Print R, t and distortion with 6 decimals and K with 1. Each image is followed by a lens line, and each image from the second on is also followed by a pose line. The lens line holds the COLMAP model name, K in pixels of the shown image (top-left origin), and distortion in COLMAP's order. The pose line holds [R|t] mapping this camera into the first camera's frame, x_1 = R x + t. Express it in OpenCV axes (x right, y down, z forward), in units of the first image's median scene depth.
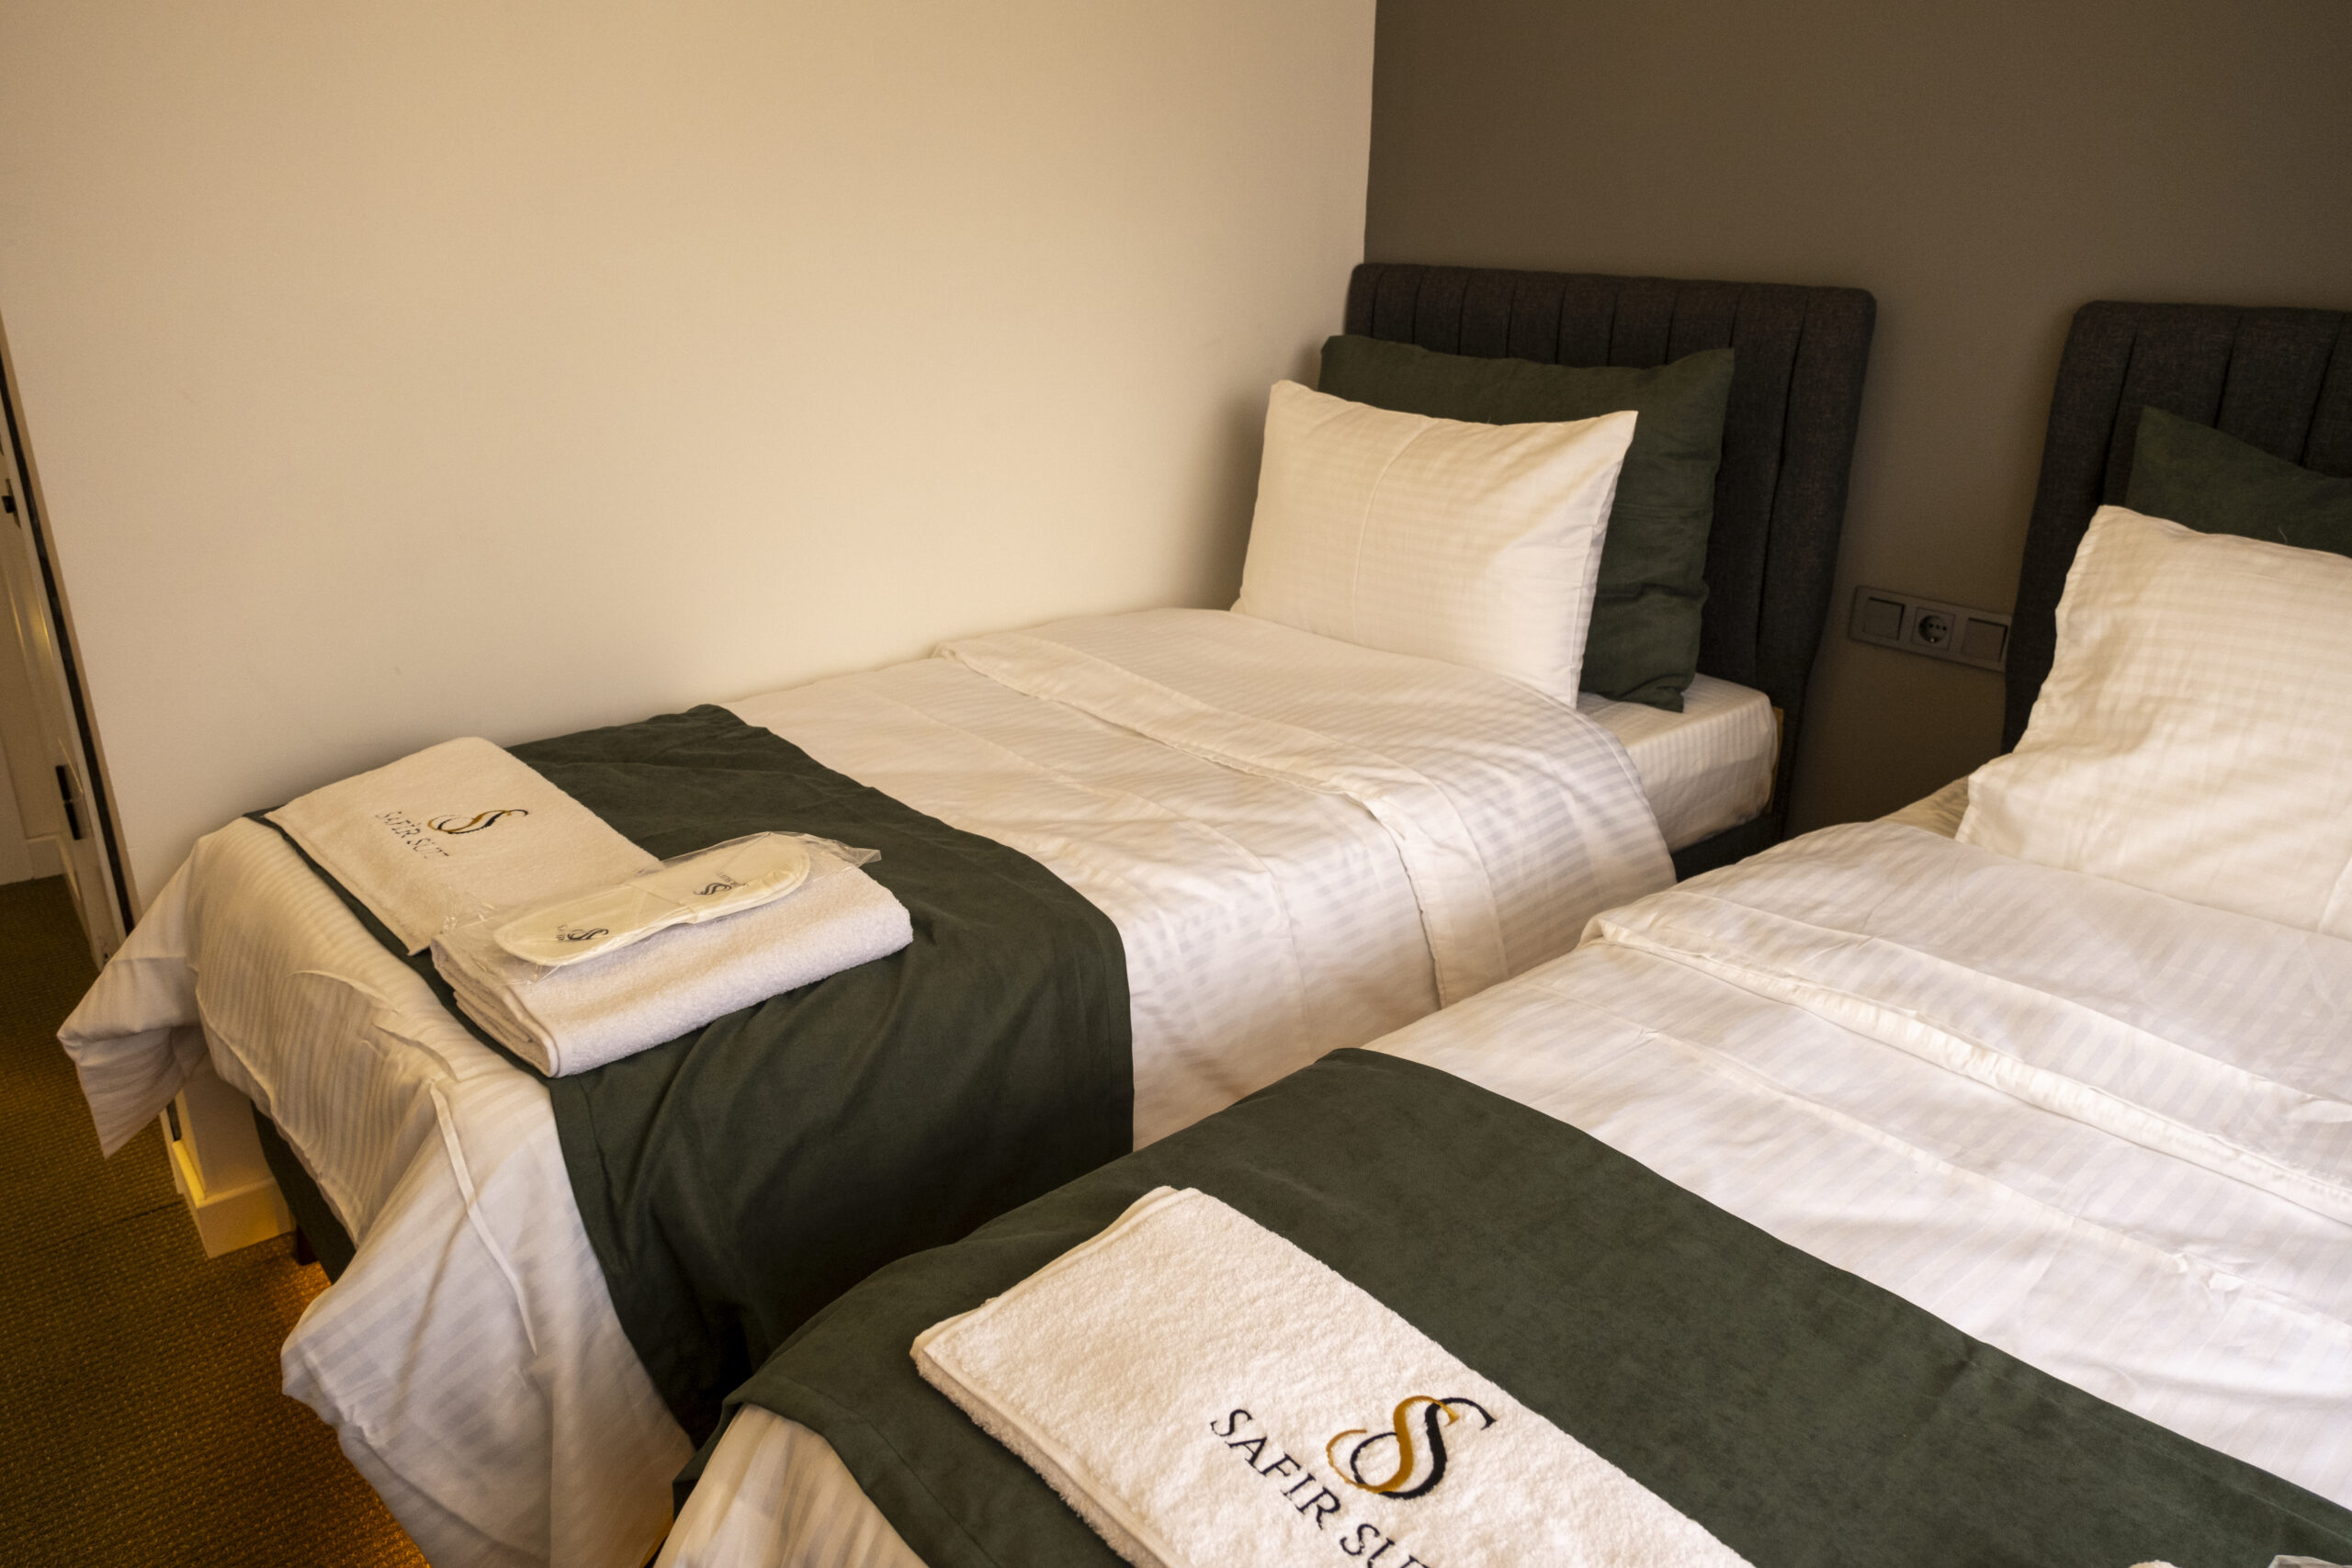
lens RADIAL K [[1597.7, 0, 1181.8], [0, 1597.7, 780.0], [0, 0, 1]] dist [0.007736, 0.005981]
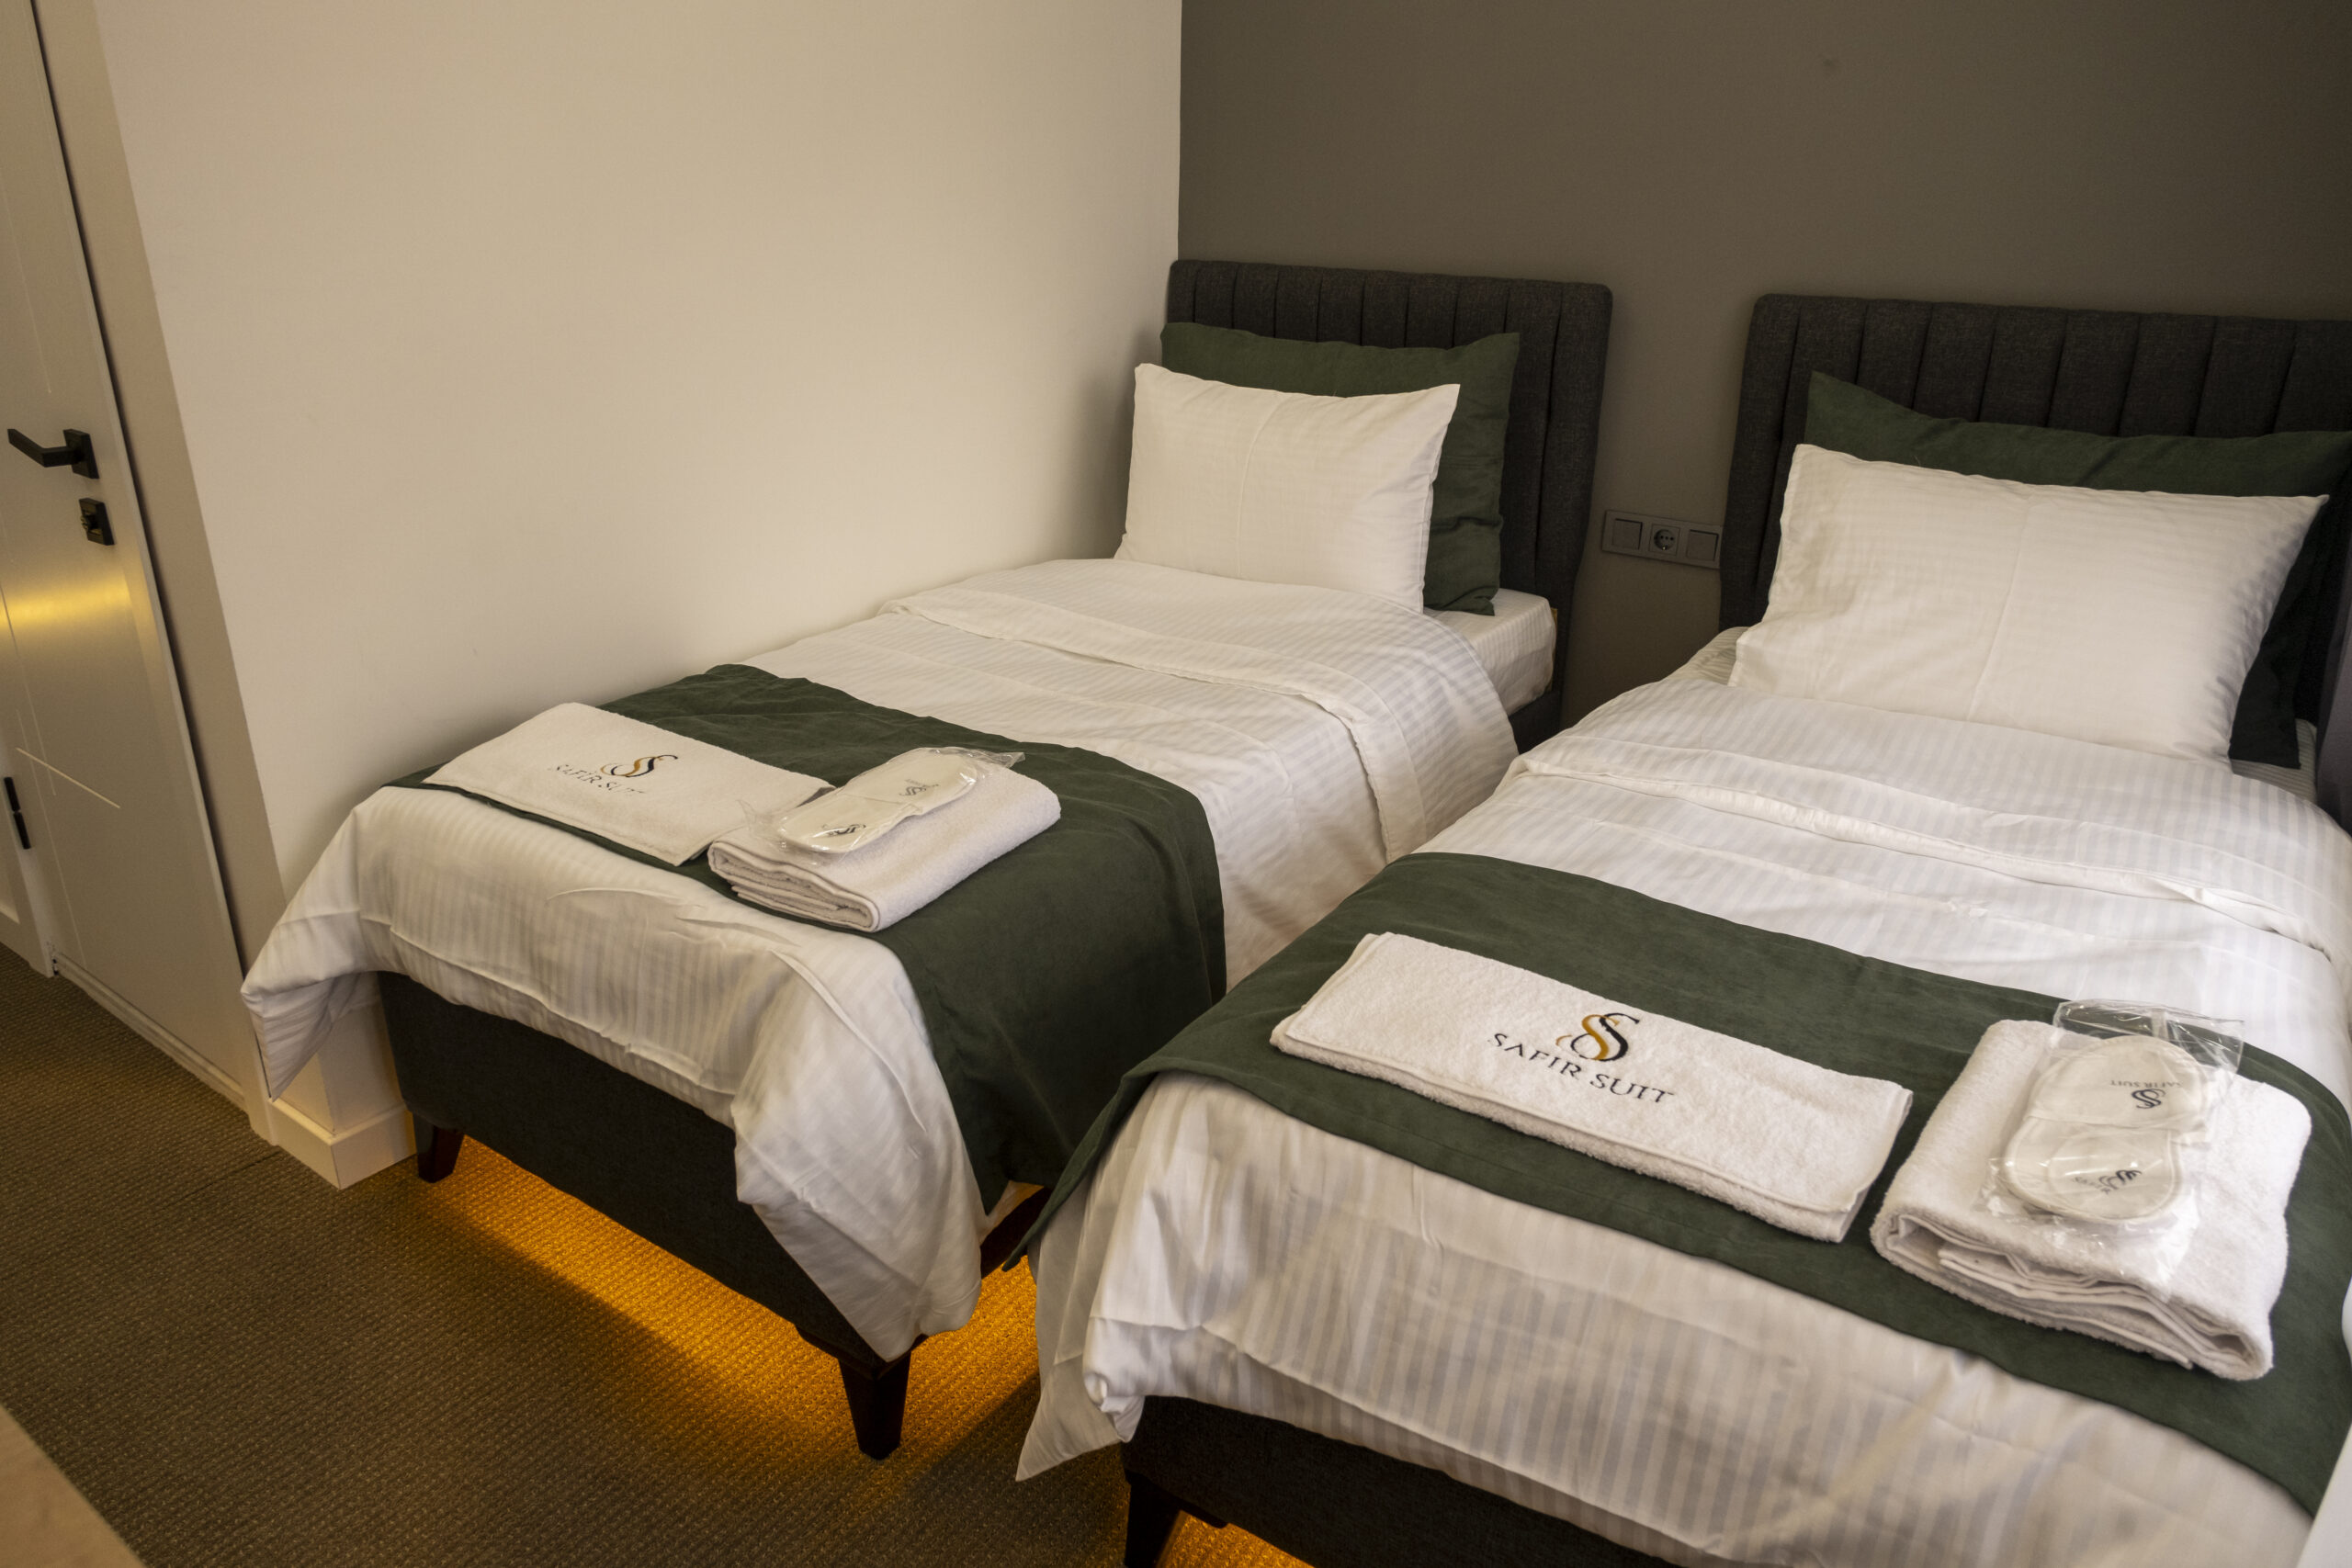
lens RADIAL K [[1588.8, 0, 1184.2], [0, 1588.8, 781.5], [0, 0, 1]] dist [0.000065, 0.005947]
pose [[0.967838, -0.092541, 0.233935, -0.307258], [0.085062, 0.995495, 0.041885, 0.020482], [-0.236757, -0.020639, 0.971350, -0.241282]]
